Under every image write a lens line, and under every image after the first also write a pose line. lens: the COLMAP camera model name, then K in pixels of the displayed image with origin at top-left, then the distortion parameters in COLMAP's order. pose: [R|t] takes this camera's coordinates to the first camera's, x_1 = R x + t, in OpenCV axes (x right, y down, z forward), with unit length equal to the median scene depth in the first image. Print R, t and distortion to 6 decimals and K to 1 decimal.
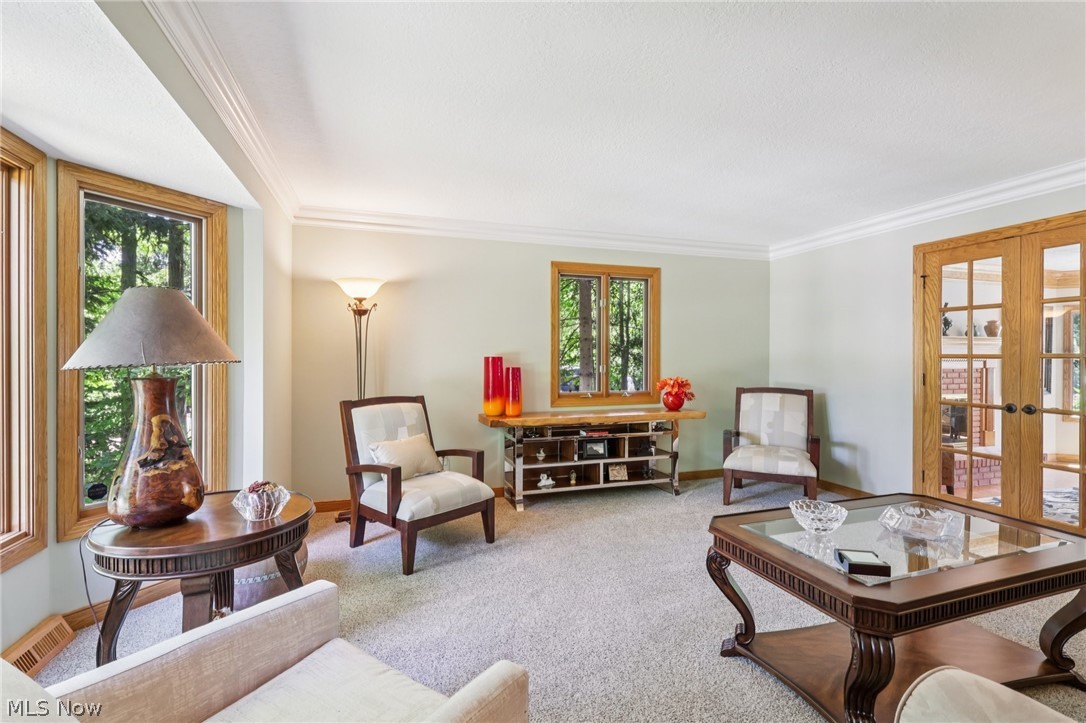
lens RADIAL K [[504.4, 0, 544.1], [0, 504.4, 355.2], [0, 0, 1]] dist [-0.000259, -0.000334]
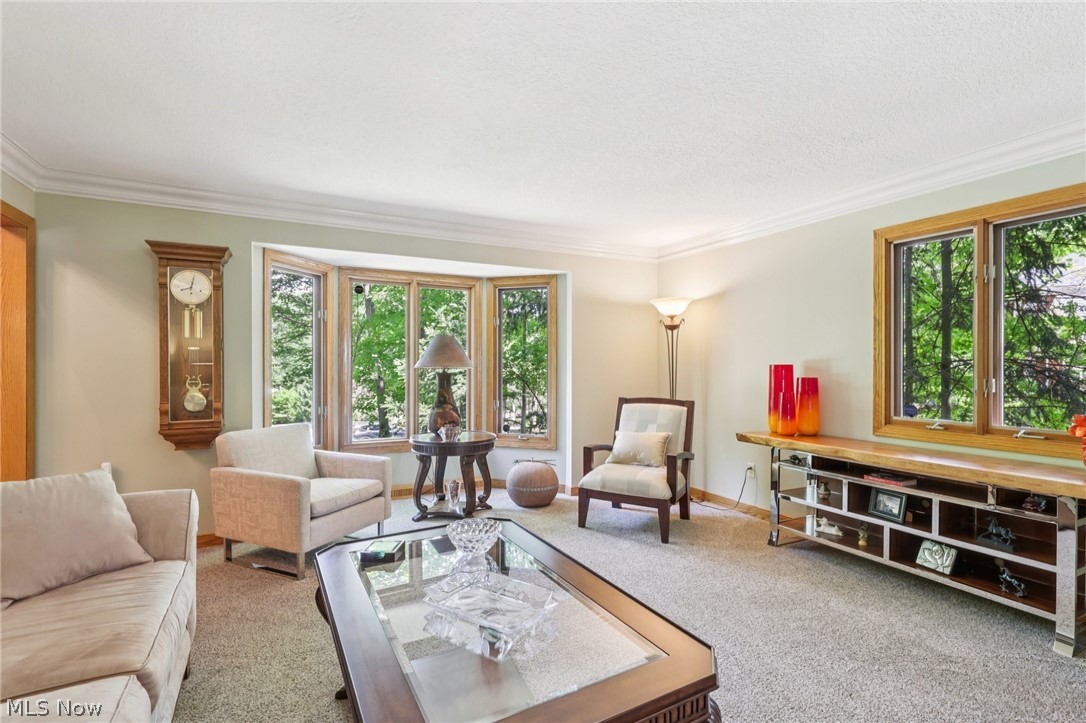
lens RADIAL K [[504.4, 0, 544.0], [0, 504.4, 365.3], [0, 0, 1]] dist [-0.000259, -0.000334]
pose [[0.174961, -0.003667, -0.984569, 0.690625], [-0.010377, 0.999931, -0.005568, 0.013058], [0.984521, 0.011191, 0.174910, 0.454497]]
